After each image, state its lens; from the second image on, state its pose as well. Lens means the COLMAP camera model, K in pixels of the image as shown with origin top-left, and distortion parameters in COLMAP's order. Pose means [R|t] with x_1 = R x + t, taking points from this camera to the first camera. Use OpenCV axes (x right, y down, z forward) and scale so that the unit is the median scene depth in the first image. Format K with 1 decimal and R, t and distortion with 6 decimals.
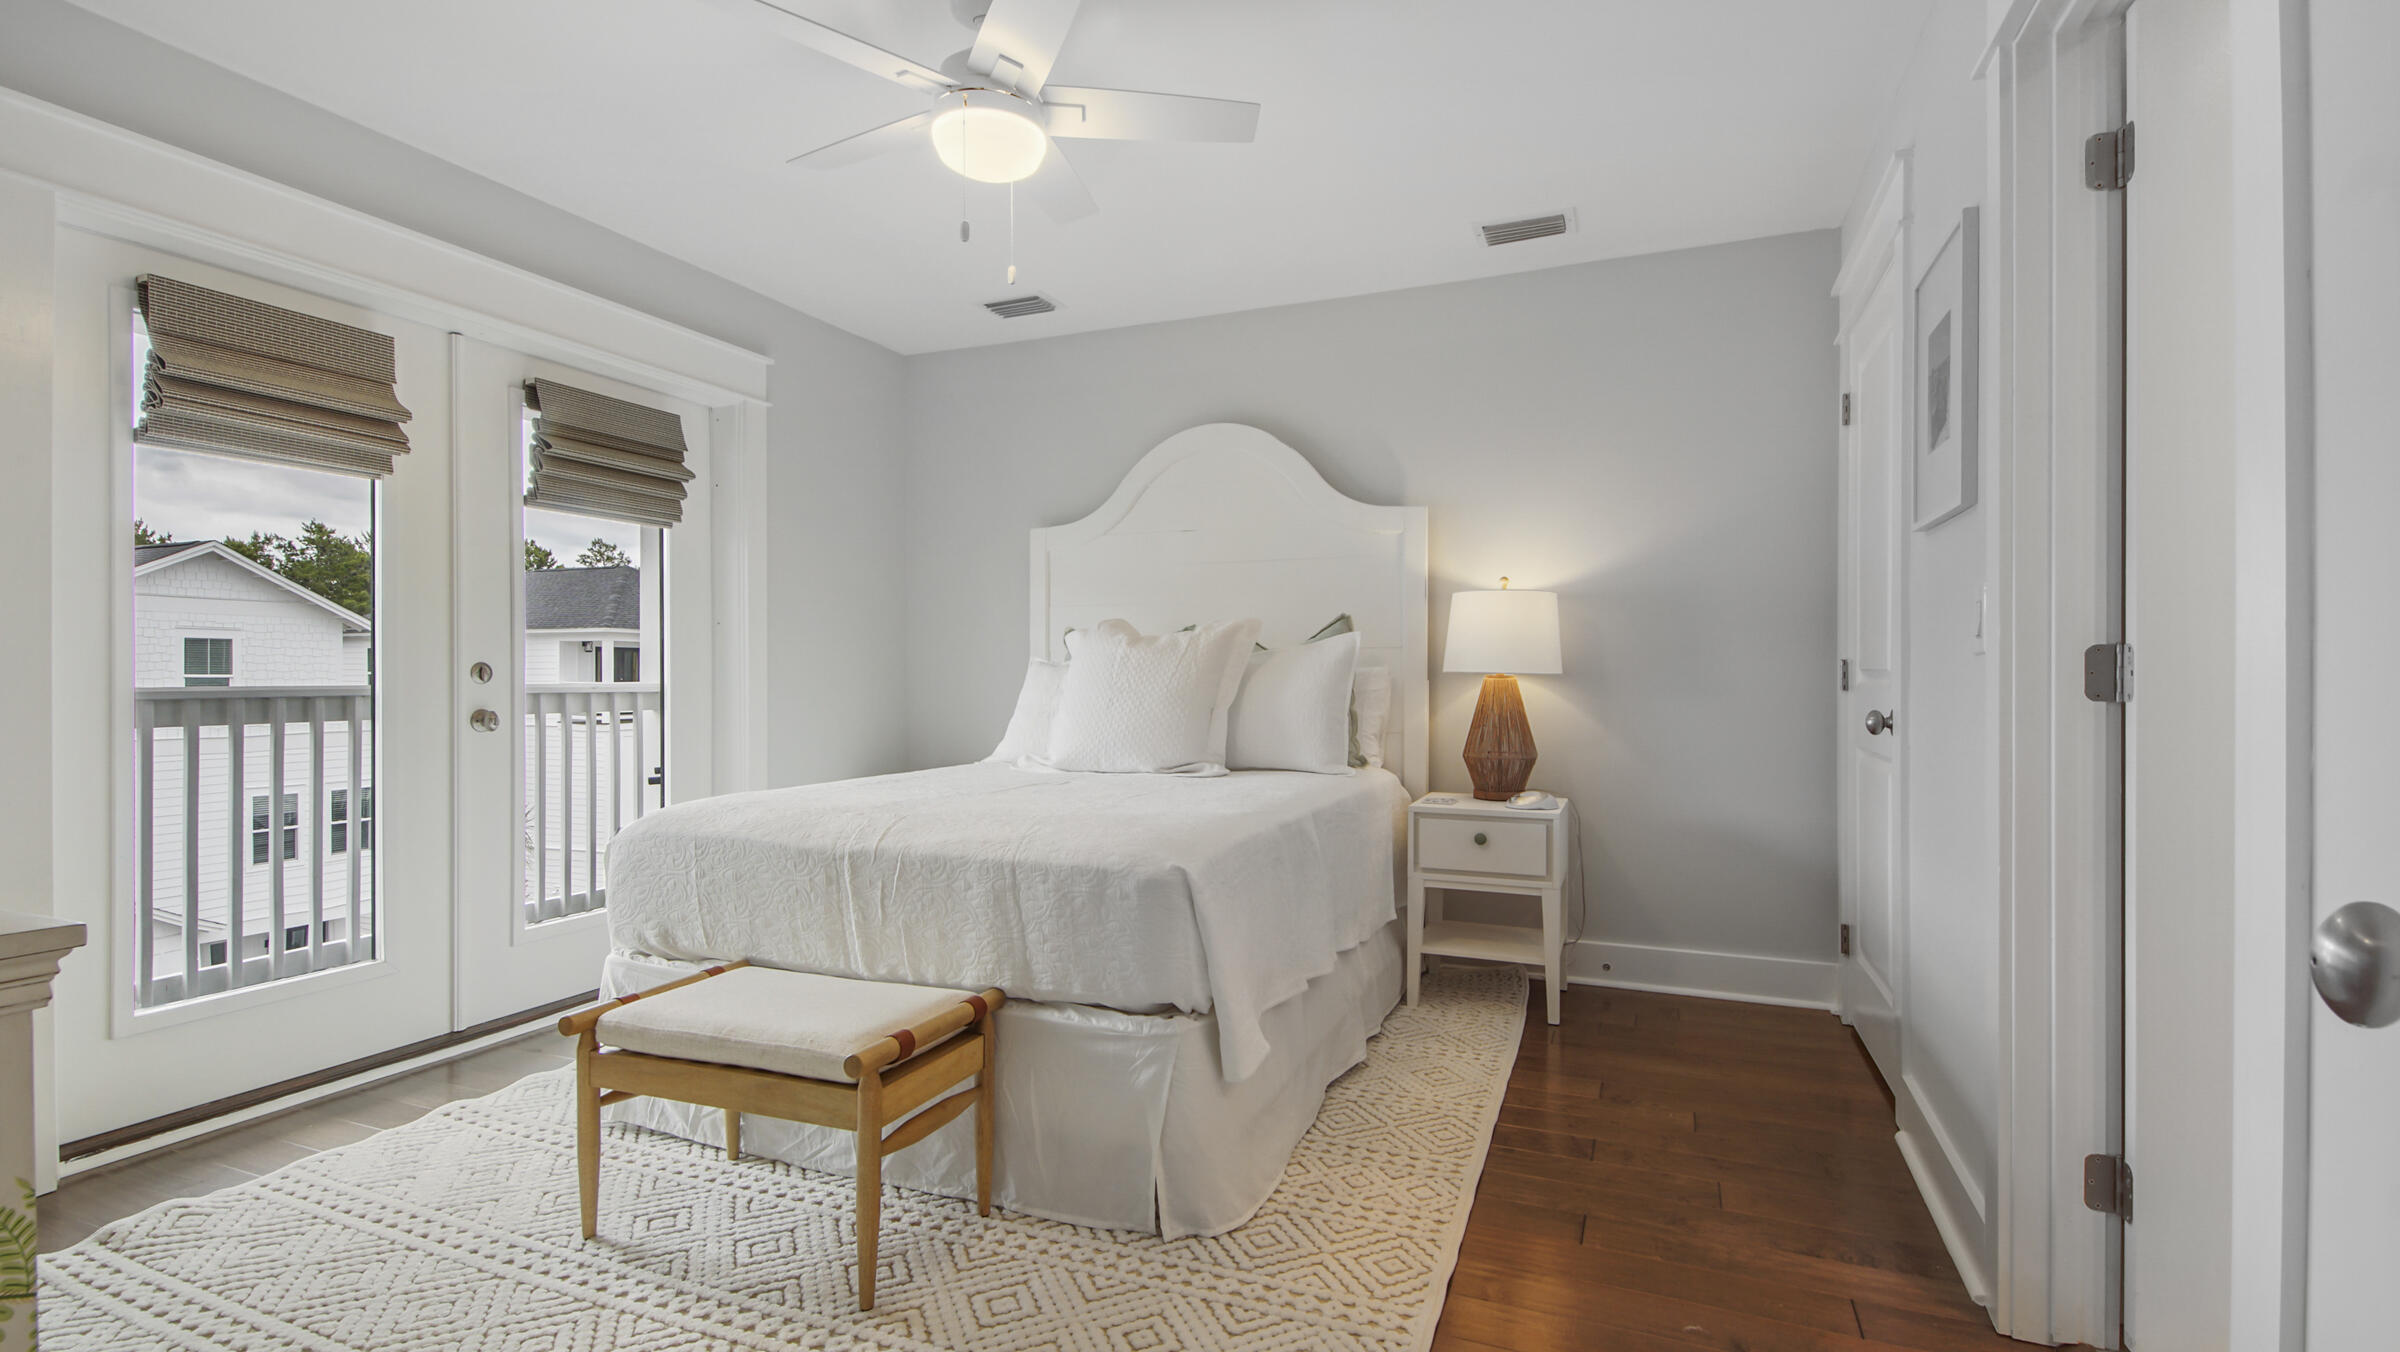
lens RADIAL K [[1072.5, 0, 1181.5], [0, 1072.5, 684.0], [0, 0, 1]] dist [0.020858, -0.018934]
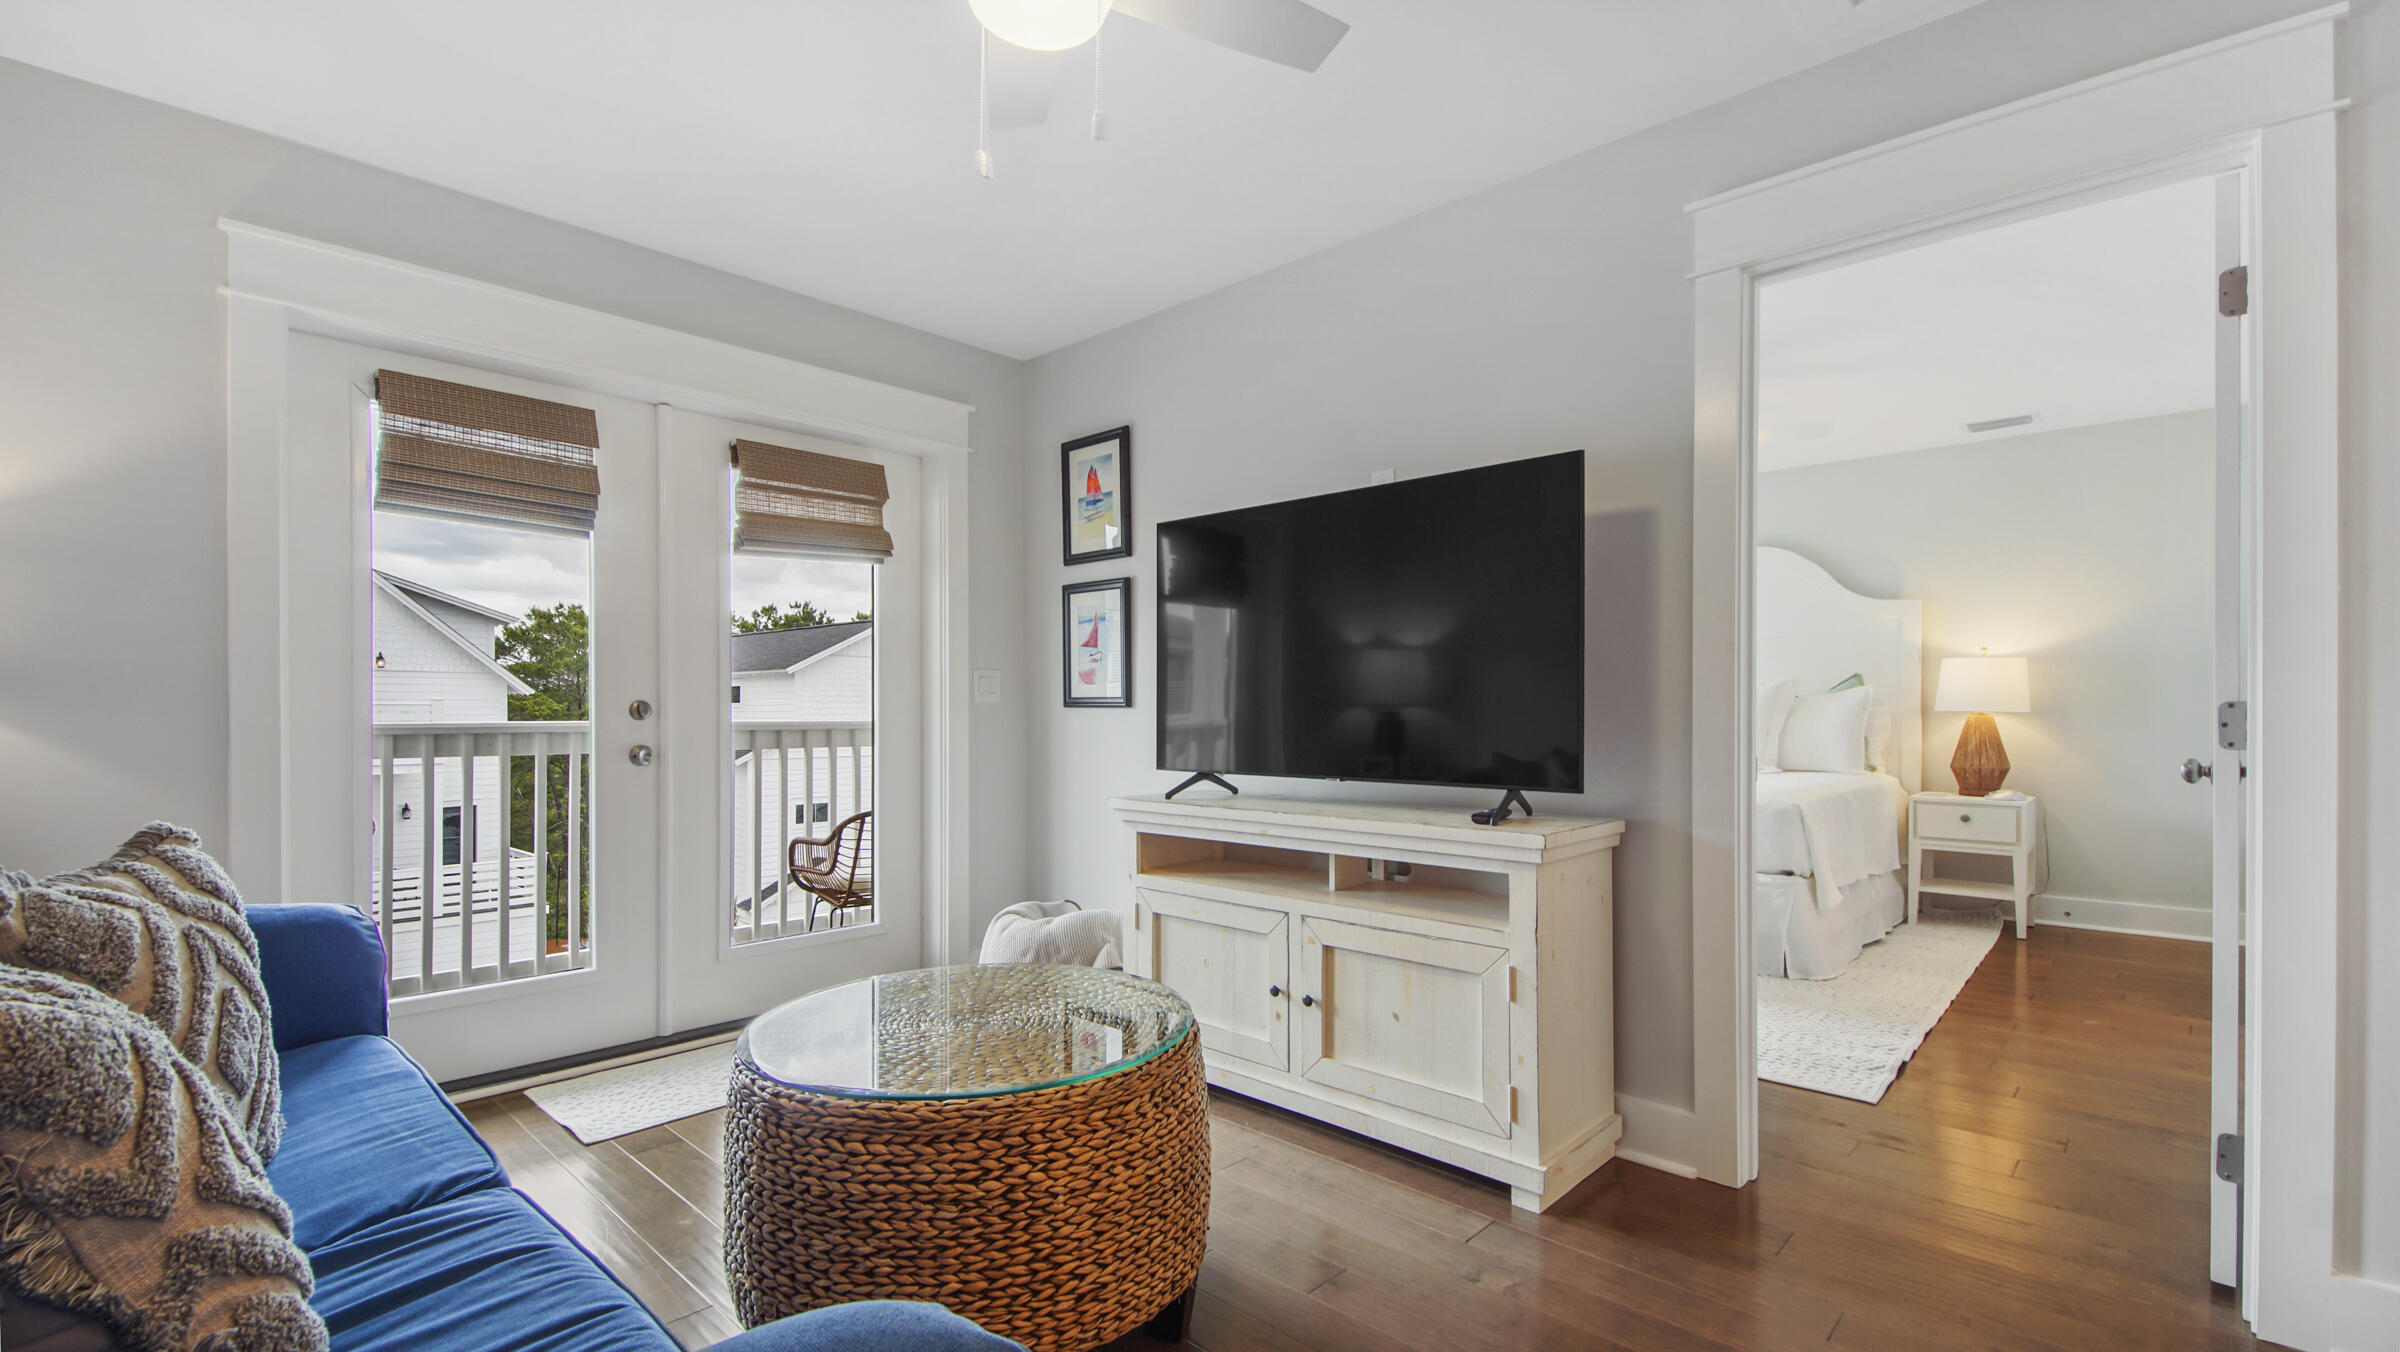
lens RADIAL K [[1066.6, 0, 1201.6], [0, 1066.6, 710.3], [0, 0, 1]] dist [0.020583, 0.000029]
pose [[0.944700, 0.009194, -0.327808, -0.247707], [-0.011475, 0.999922, -0.005025, 0.008258], [0.327736, 0.008509, 0.944731, -0.810317]]
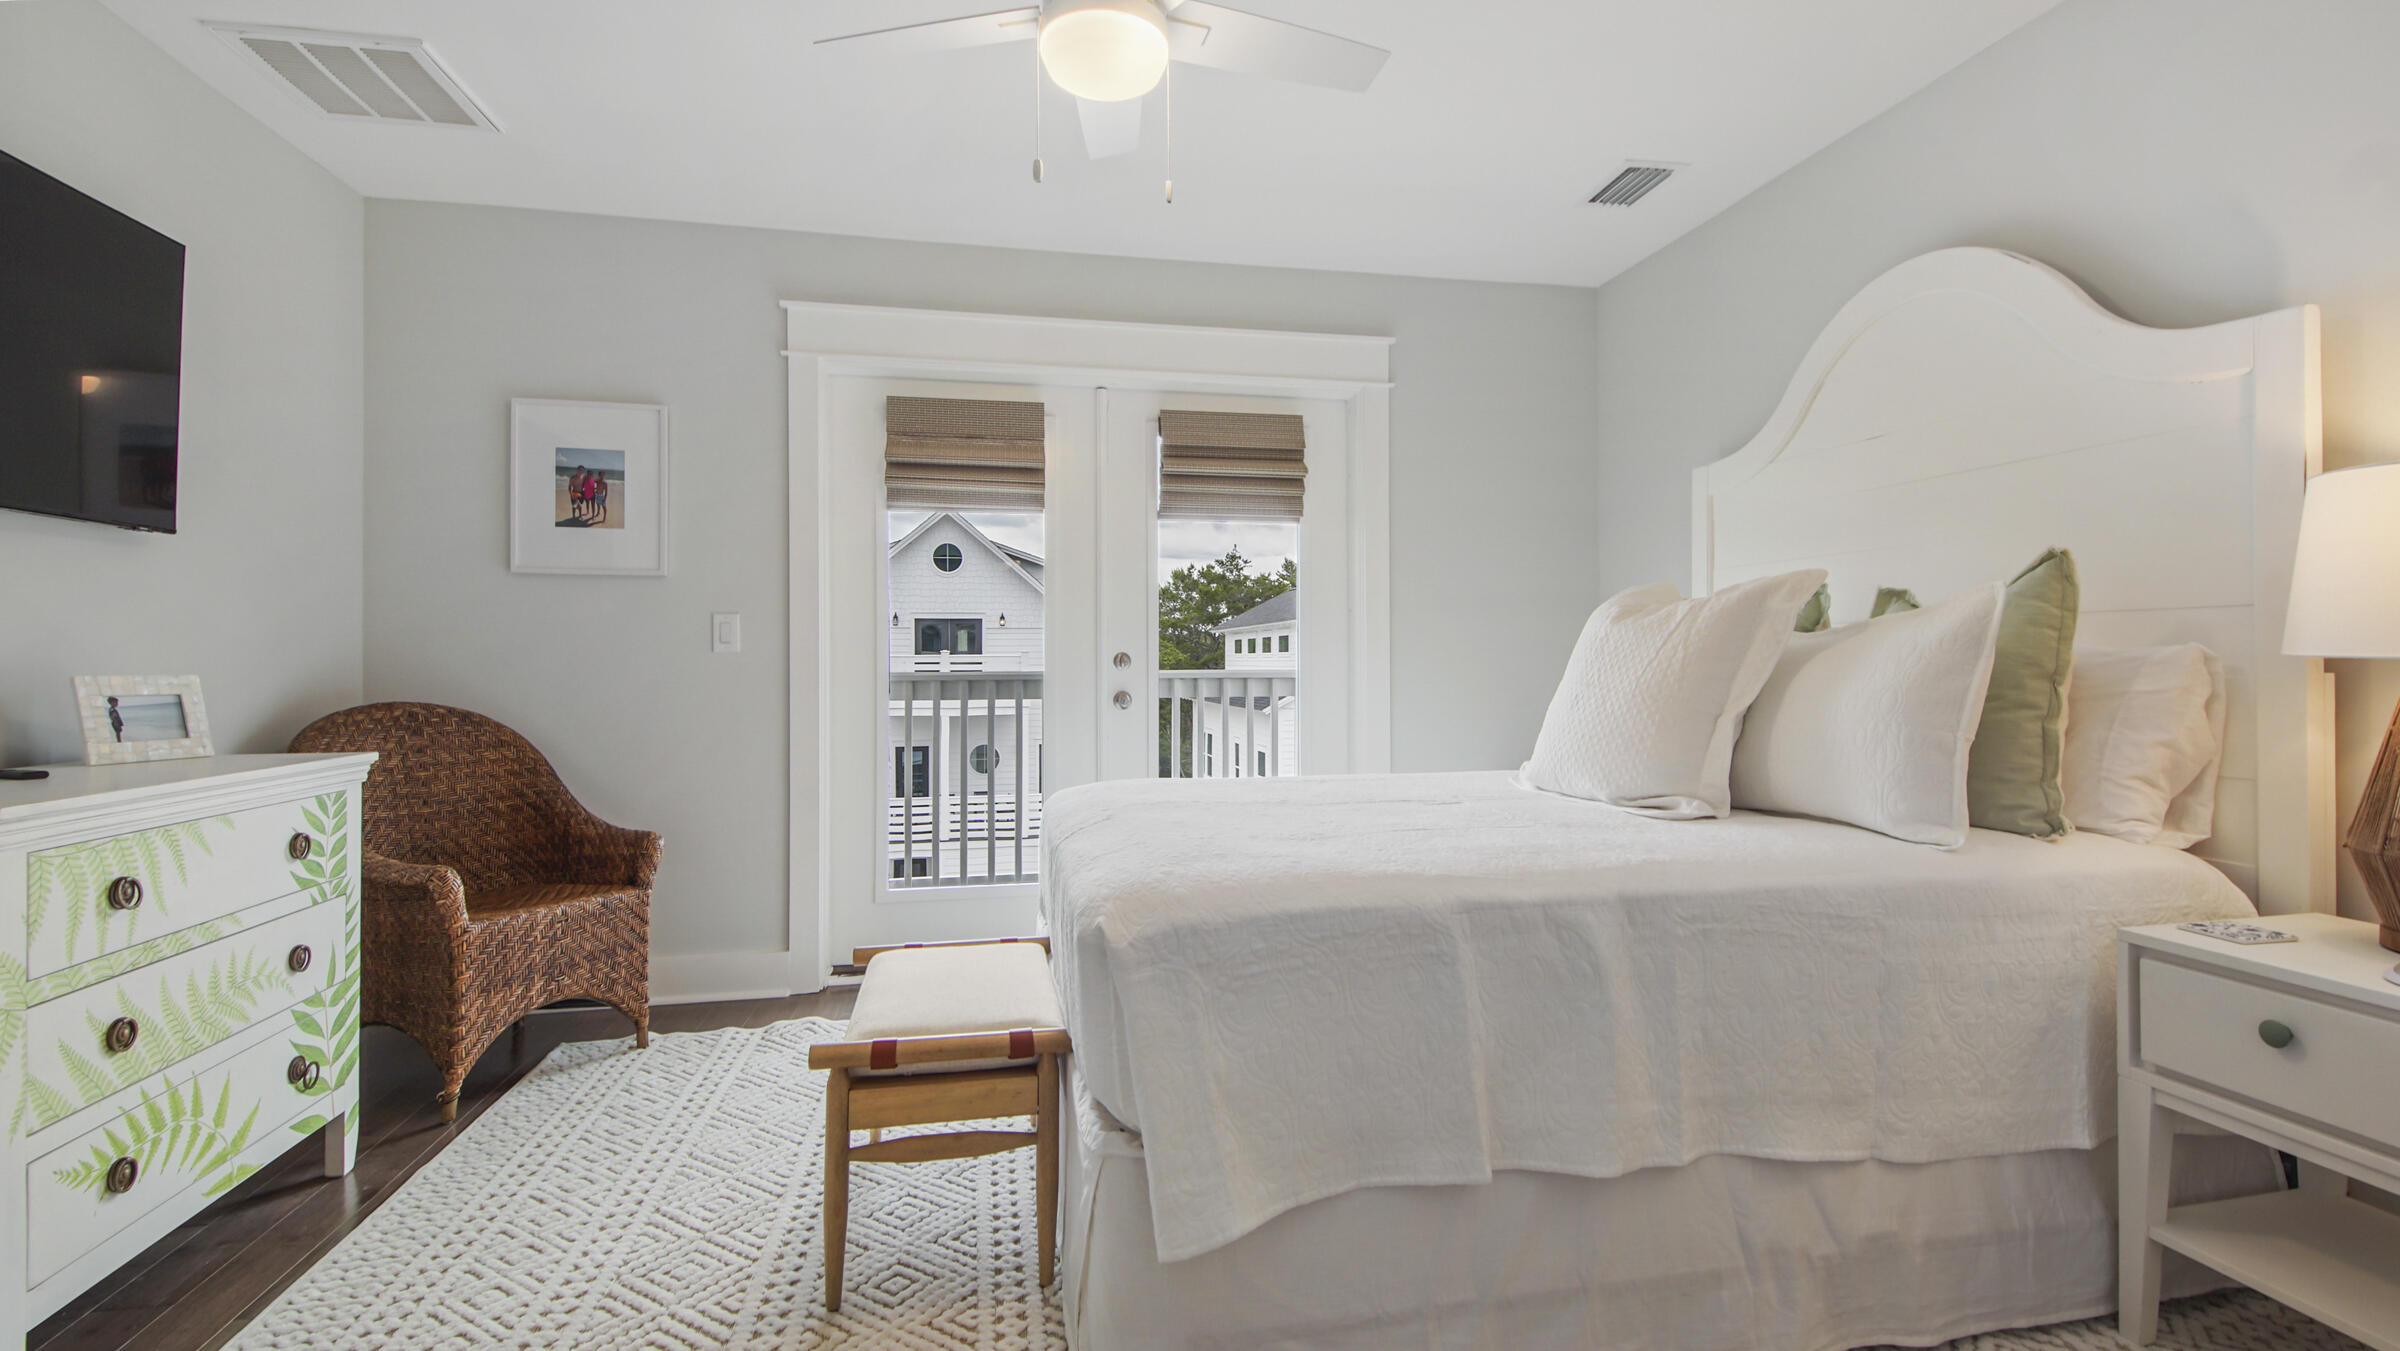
lens RADIAL K [[1045.1, 0, 1200.0], [0, 1045.1, 675.5], [0, 0, 1]] dist [0.022633, -0.000097]
pose [[0.589022, 0.009292, -0.808063, 0.355459], [-0.004049, 0.999955, 0.008547, -0.004840], [0.808107, -0.001762, 0.589034, 0.369653]]
